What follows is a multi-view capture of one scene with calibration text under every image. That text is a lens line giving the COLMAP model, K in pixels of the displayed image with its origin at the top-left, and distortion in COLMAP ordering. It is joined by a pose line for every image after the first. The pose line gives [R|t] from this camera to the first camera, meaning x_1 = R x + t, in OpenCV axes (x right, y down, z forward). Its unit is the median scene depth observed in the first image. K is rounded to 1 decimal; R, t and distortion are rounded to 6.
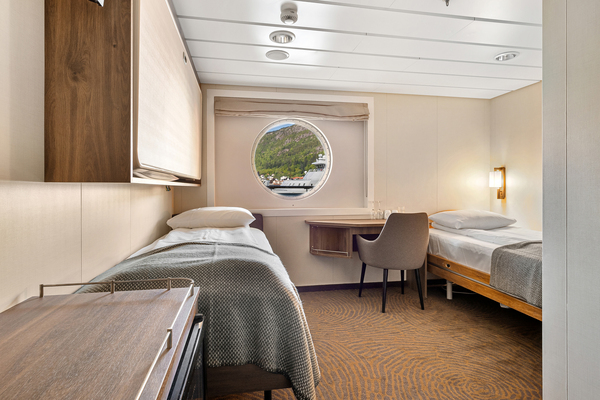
lens RADIAL K [[317.6, 0, 299.3], [0, 317.6, 185.2], [0, 0, 1]] dist [0.000312, 0.000247]
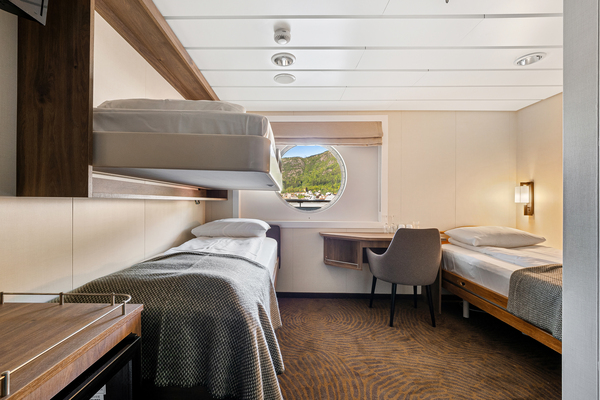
lens RADIAL K [[266.5, 0, 286.3], [0, 266.5, 199.0], [0, 0, 1]] dist [-0.007146, -0.000243]
pose [[0.980415, 0.004305, -0.196895, 0.118180], [-0.004501, 0.999990, -0.000546, -0.002209], [0.196890, 0.001421, 0.980425, 0.120895]]
